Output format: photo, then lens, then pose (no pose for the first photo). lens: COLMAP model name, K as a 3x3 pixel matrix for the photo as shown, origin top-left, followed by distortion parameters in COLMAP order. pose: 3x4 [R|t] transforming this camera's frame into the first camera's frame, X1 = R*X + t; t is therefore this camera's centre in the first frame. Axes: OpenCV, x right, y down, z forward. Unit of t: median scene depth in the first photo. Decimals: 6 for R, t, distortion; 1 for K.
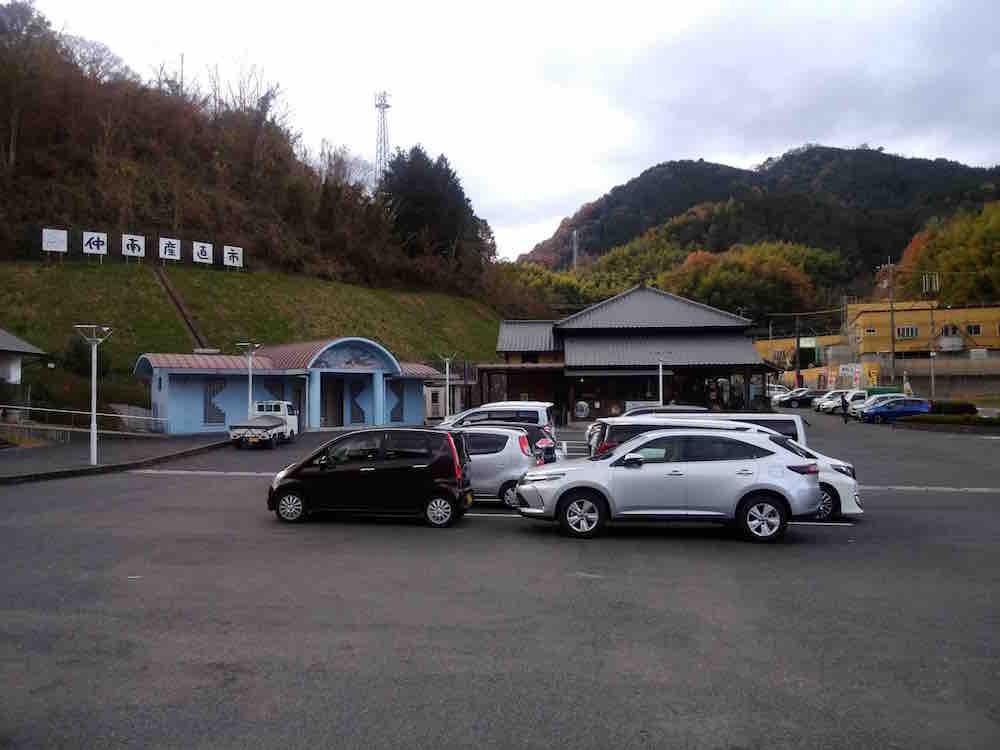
lens RADIAL K [[774.0, 0, 506.7], [0, 774.0, 392.9], [0, 0, 1]] dist [0.075050, -0.152619]
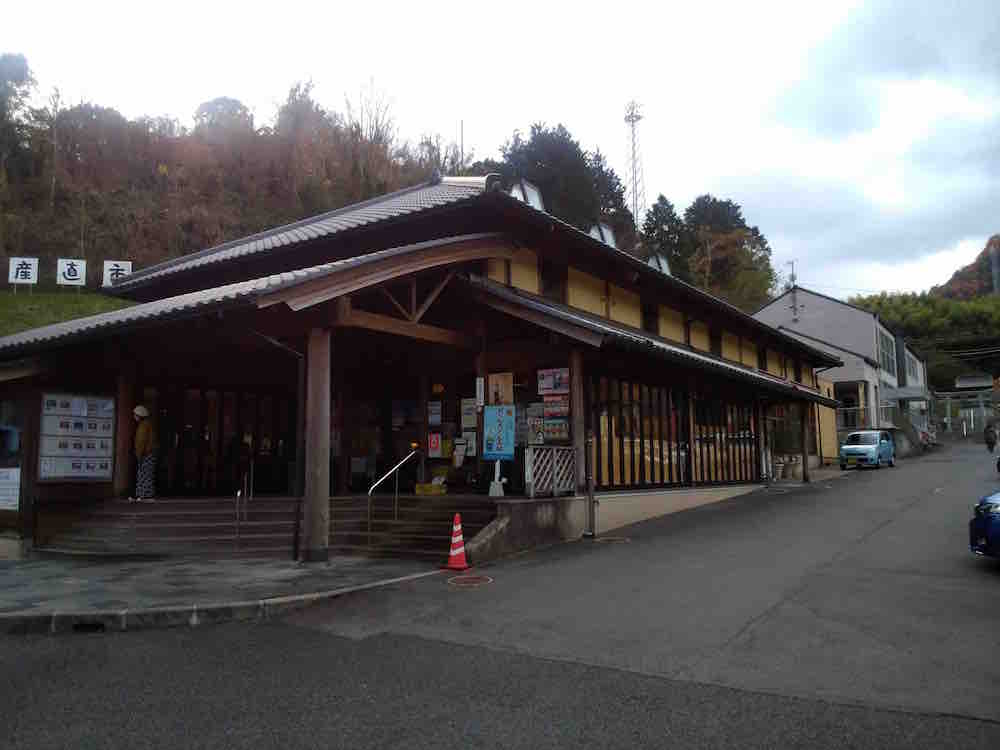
lens RADIAL K [[774.0, 0, 506.7], [0, 774.0, 392.9], [0, 0, 1]] dist [0.075050, -0.152619]
pose [[0.870097, -0.056406, -0.489642, 0.258584], [0.017609, 0.996353, -0.083488, 0.005372], [0.492566, 0.064020, 0.867917, 0.427859]]
